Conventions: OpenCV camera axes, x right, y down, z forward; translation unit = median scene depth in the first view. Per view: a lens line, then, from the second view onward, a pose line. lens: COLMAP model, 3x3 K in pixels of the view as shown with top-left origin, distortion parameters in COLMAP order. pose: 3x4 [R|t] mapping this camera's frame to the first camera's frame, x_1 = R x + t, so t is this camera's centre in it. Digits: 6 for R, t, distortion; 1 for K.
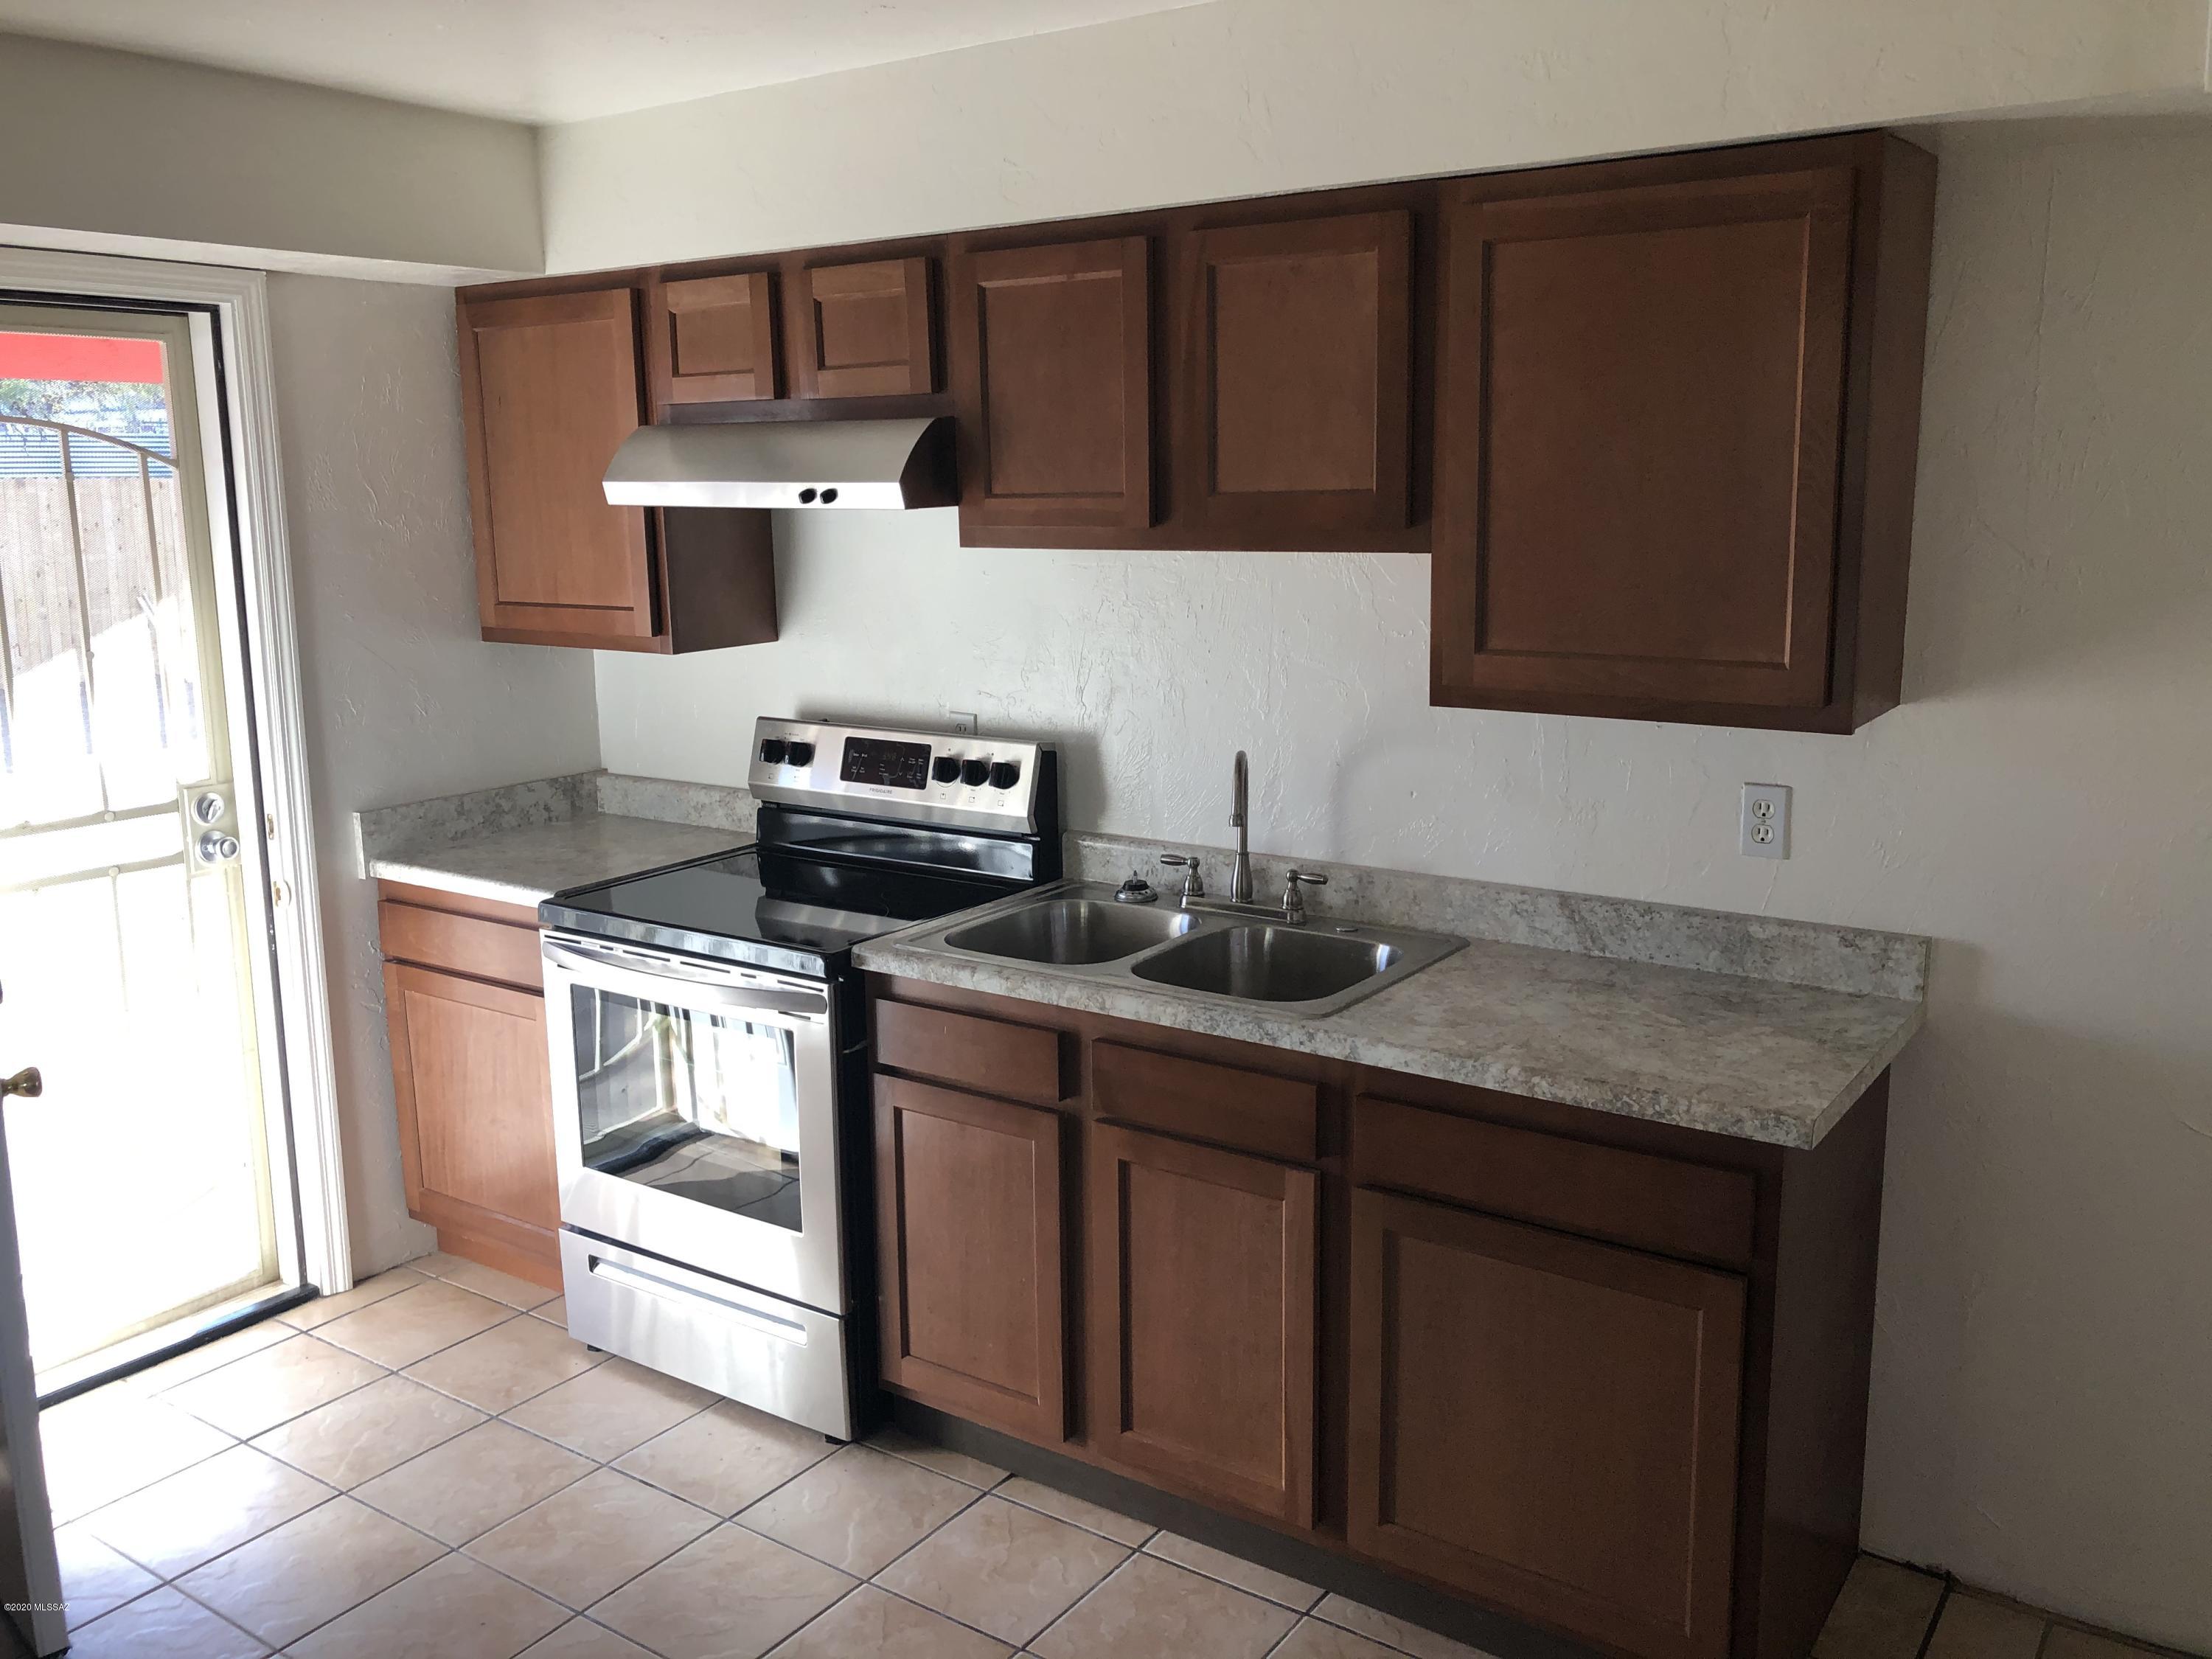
lens RADIAL K [[1825.2, 0, 1104.5], [0, 1825.2, 814.2], [0, 0, 1]] dist [0.031122, -0.047425]
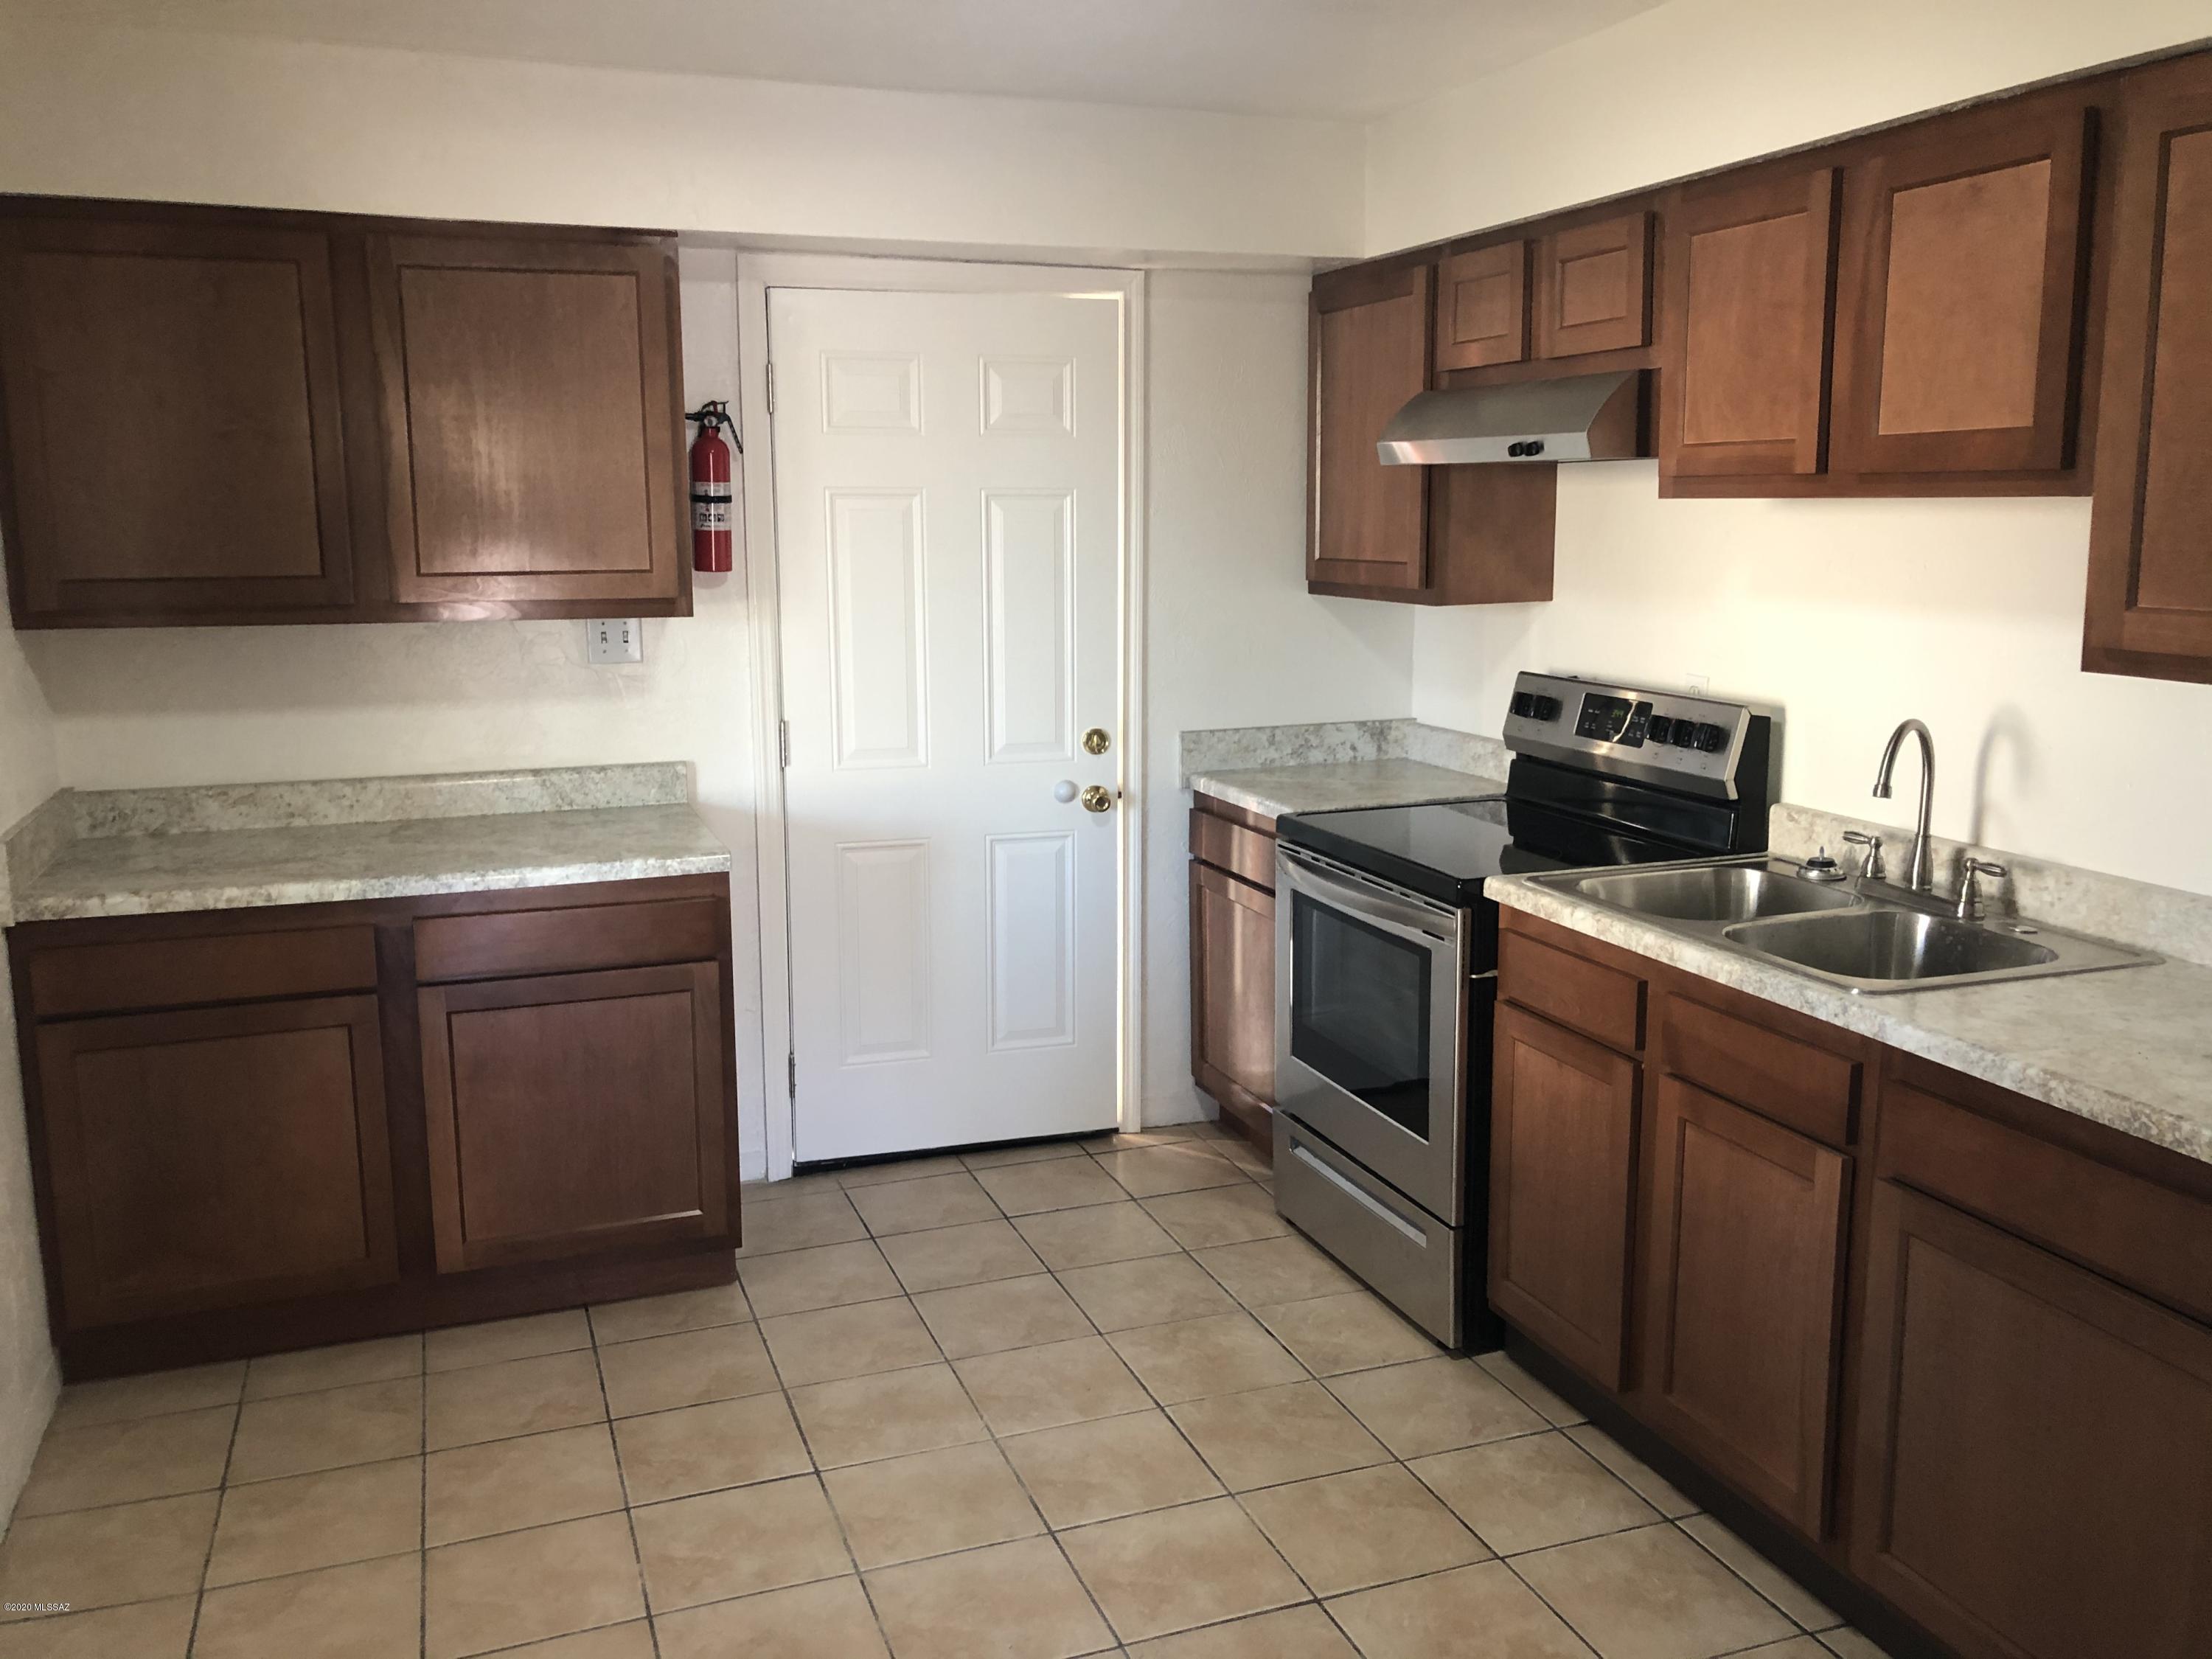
lens RADIAL K [[1825.2, 0, 1099.4], [0, 1825.2, 835.6], [0, 0, 1]] dist [0.031122, -0.047425]
pose [[0.823401, 0.112583, -0.556179, 0.263136], [-0.110180, 0.993188, 0.037926, 0.034001], [0.556660, 0.030051, 0.830196, 0.005170]]
